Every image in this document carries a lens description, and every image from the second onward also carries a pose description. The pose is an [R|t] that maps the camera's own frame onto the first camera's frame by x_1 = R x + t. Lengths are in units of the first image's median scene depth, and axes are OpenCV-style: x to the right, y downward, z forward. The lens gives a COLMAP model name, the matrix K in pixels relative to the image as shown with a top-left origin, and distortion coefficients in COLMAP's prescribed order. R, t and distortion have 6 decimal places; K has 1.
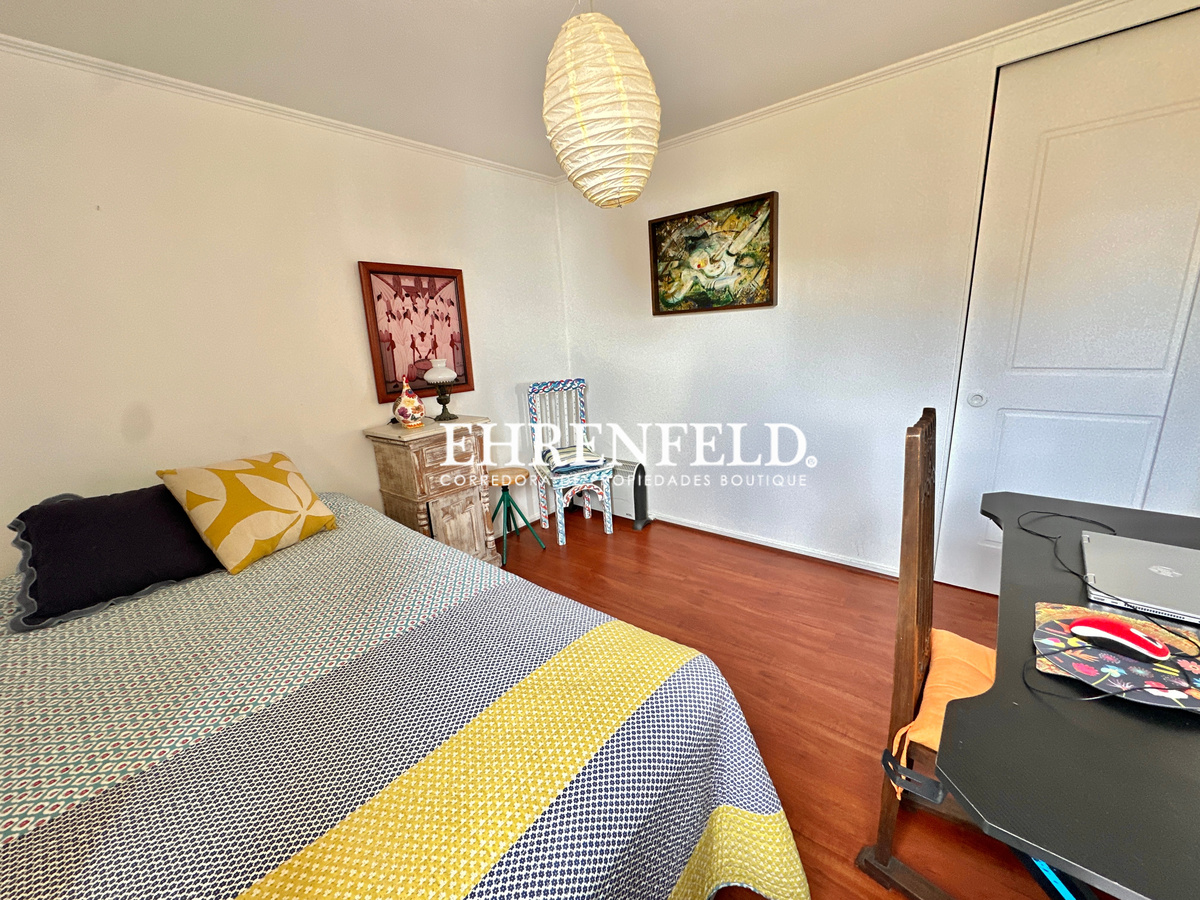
lens RADIAL K [[480.0, 0, 597.0], [0, 480.0, 447.9], [0, 0, 1]] dist [-0.003014, 0.000914]
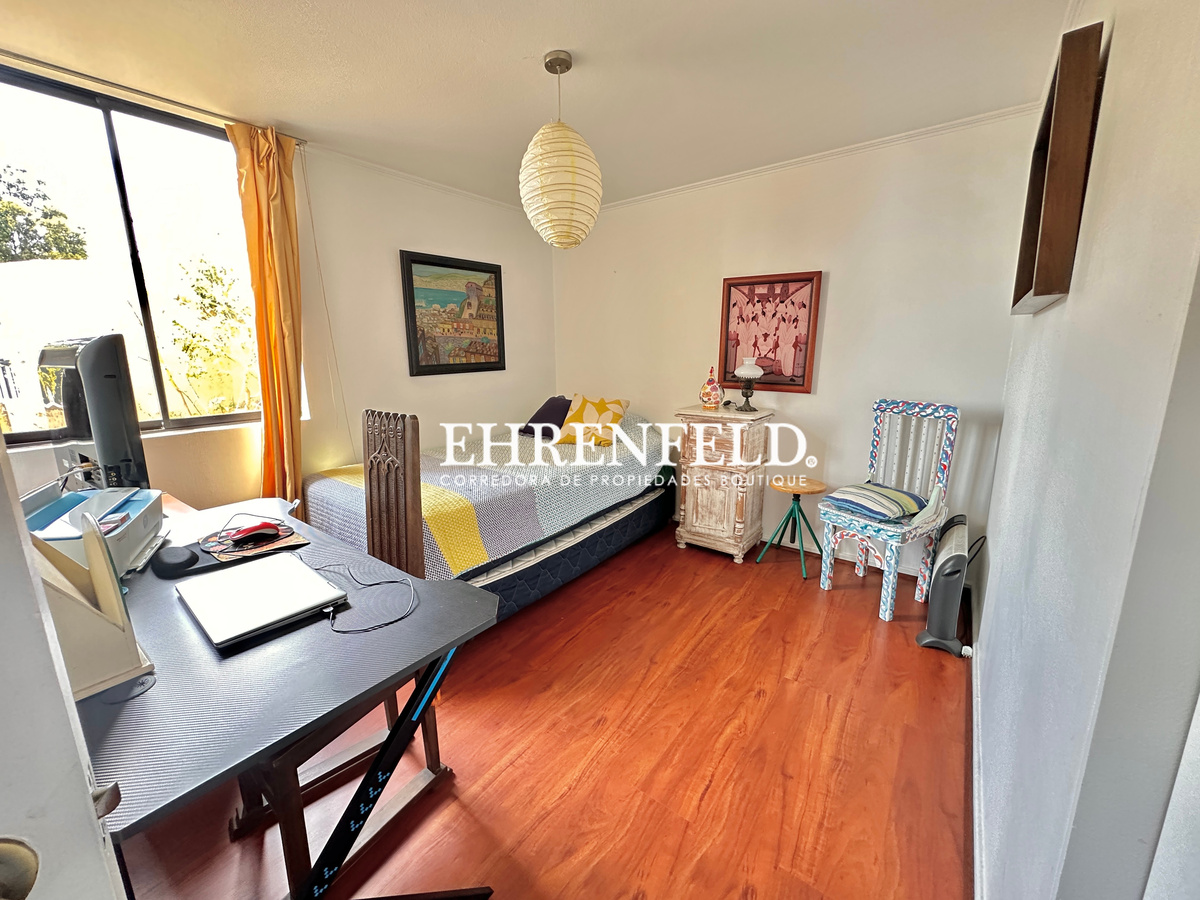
lens RADIAL K [[480.0, 0, 596.8], [0, 480.0, 445.5], [0, 0, 1]] dist [-0.003014, 0.000914]
pose [[0.047045, 0.249105, -0.967333, 0.775581], [-0.242111, 0.942373, 0.230903, -0.157009], [0.969107, 0.223340, 0.104645, 0.555861]]
